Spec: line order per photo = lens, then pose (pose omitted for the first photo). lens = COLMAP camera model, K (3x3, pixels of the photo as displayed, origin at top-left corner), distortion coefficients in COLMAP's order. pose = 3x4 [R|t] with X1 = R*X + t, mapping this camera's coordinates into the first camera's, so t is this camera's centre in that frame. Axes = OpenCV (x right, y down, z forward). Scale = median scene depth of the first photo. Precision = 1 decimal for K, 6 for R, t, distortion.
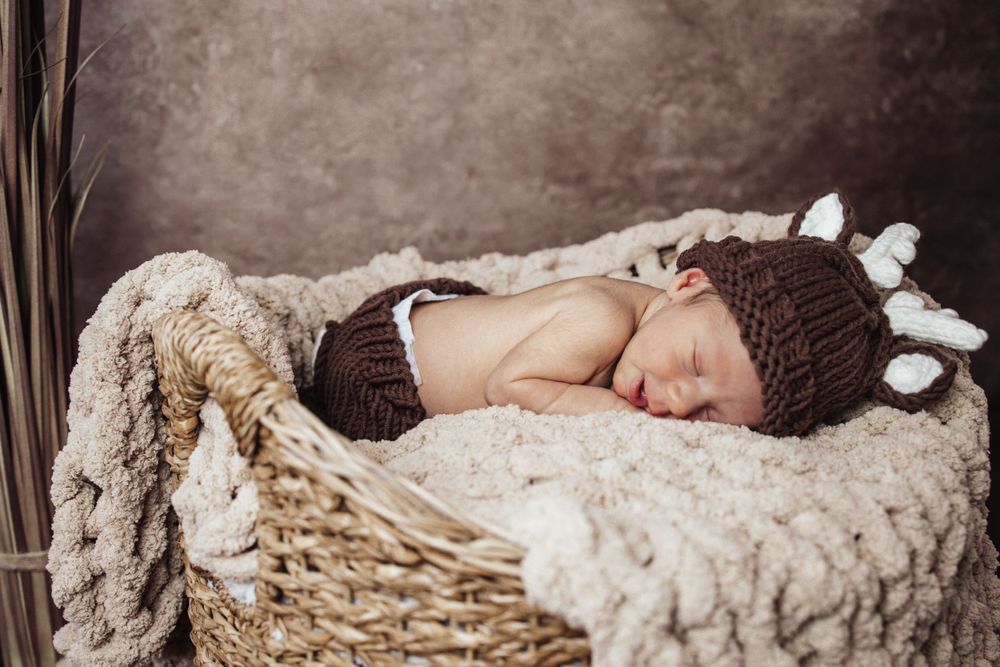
lens RADIAL K [[1010.0, 0, 500.0], [0, 1010.0, 333.5], [0, 0, 1]] dist [0.076191, 0.002495]
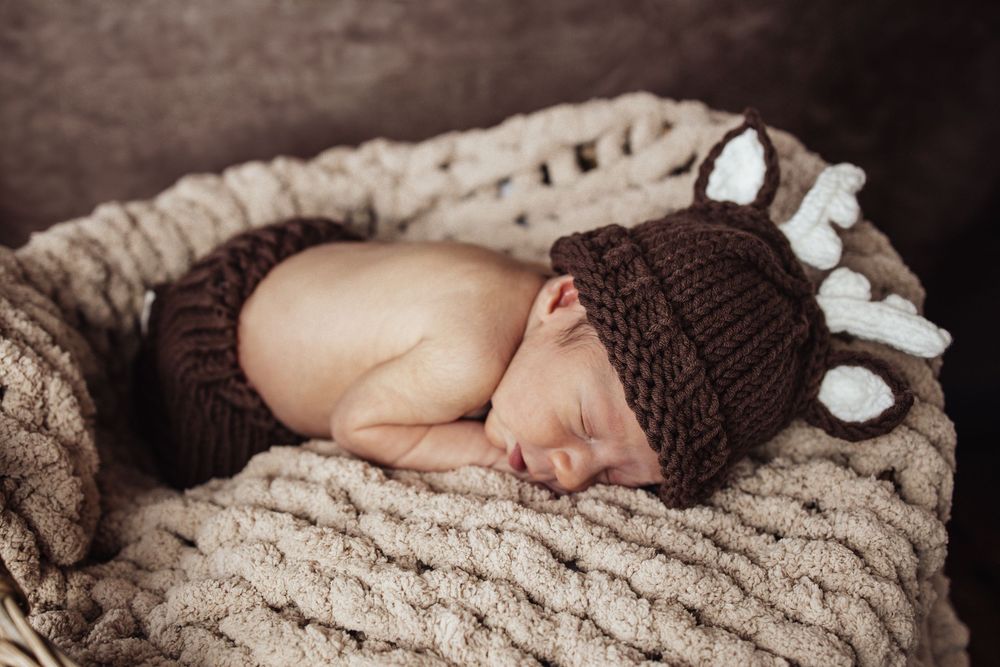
lens RADIAL K [[1010.0, 0, 500.0], [0, 1010.0, 333.5], [0, 0, 1]] dist [0.076191, 0.002495]
pose [[0.994504, -0.101251, 0.026665, 0.126367], [0.092730, 0.969998, 0.224734, -0.208534], [-0.048620, -0.221026, 0.974055, 0.287067]]
